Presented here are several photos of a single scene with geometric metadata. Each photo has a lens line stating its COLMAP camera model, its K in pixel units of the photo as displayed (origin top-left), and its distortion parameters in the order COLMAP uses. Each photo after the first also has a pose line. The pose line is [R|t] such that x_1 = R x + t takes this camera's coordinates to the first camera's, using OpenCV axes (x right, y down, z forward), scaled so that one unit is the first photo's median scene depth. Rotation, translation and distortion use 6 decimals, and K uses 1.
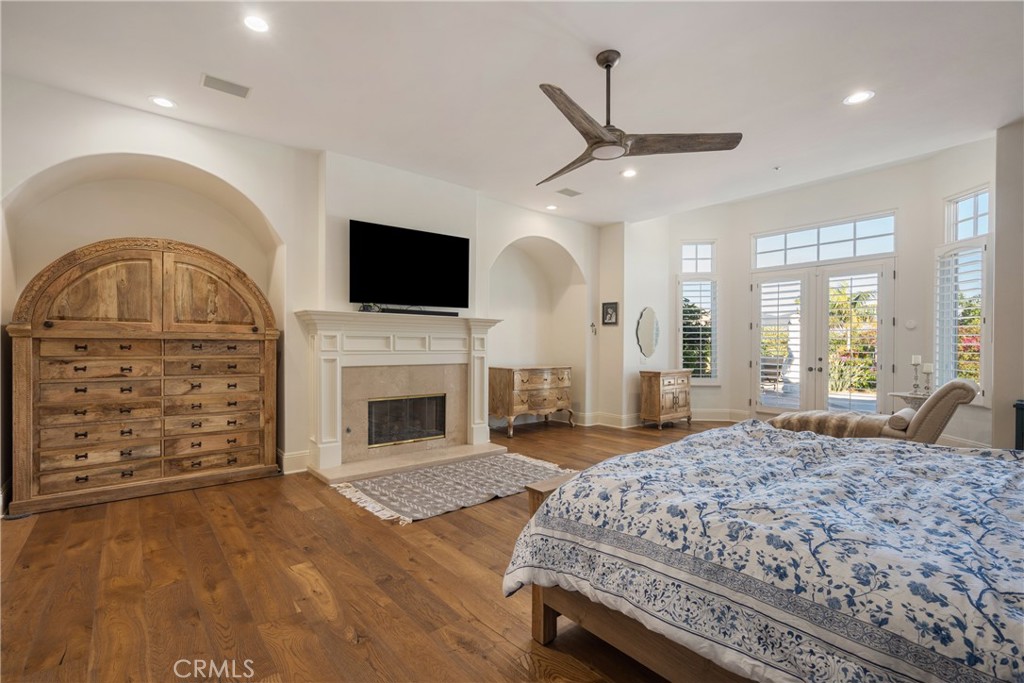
lens RADIAL K [[468.4, 0, 506.0], [0, 468.4, 345.1], [0, 0, 1]] dist [-0.003018, 0.000077]
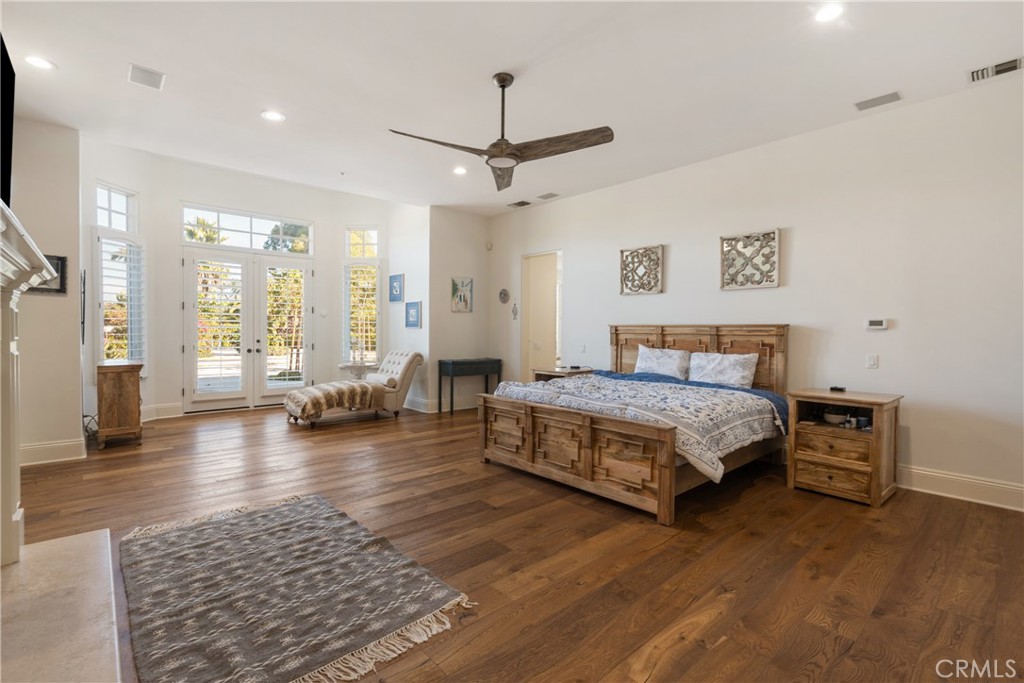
lens RADIAL K [[468.4, 0, 506.1], [0, 468.4, 338.4], [0, 0, 1]] dist [-0.003018, 0.000077]
pose [[-0.048509, -0.020890, 0.998604, -0.698366], [-0.008966, 0.999750, 0.020478, -0.004983], [-0.998783, -0.007960, -0.048684, 0.788862]]
